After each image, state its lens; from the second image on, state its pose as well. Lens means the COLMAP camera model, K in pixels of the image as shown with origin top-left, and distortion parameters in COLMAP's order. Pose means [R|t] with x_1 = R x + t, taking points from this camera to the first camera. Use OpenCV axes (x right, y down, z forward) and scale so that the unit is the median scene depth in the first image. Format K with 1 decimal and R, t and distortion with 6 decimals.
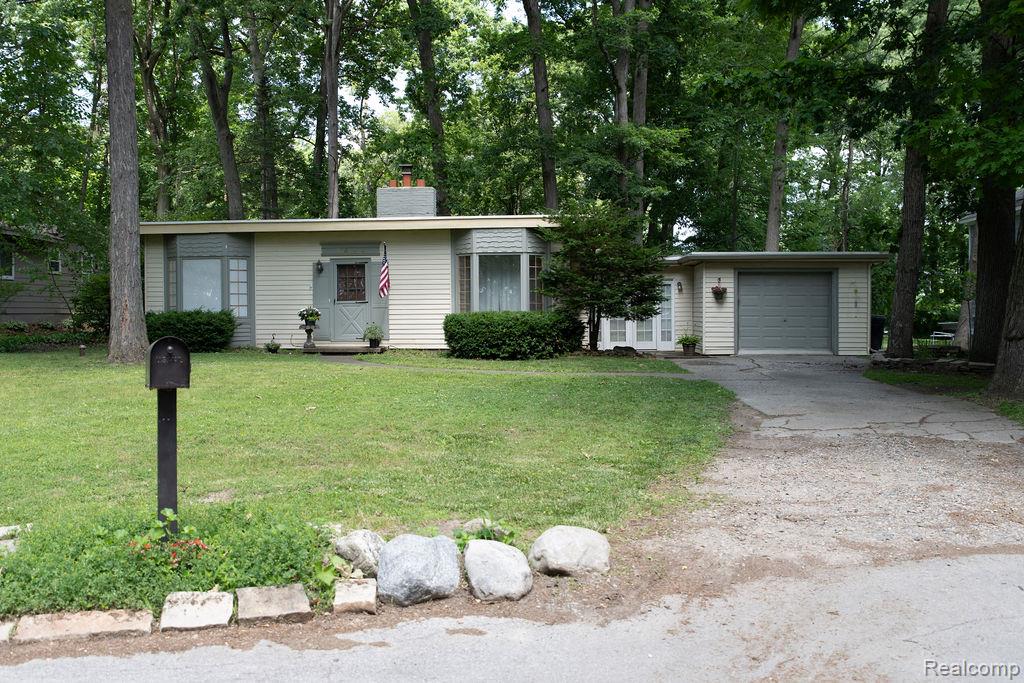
lens RADIAL K [[799.3, 0, 512.1], [0, 799.3, 311.9], [0, 0, 1]] dist [-0.042133, 0.003914]
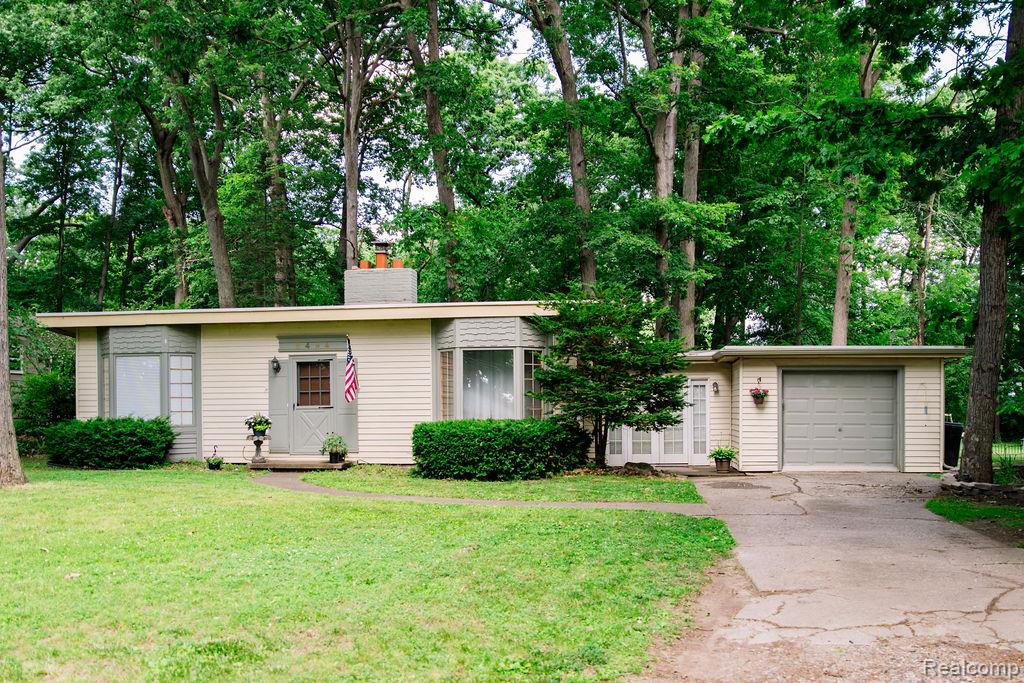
lens RADIAL K [[859.4, 0, 550.1], [0, 859.4, 407.2], [0, 0, 1]] dist [-0.101603, 0.066994]
pose [[0.999670, -0.000184, -0.025683, 0.068731], [0.000043, 0.999985, -0.005491, -0.007507], [0.025684, 0.005488, 0.999655, 0.120015]]
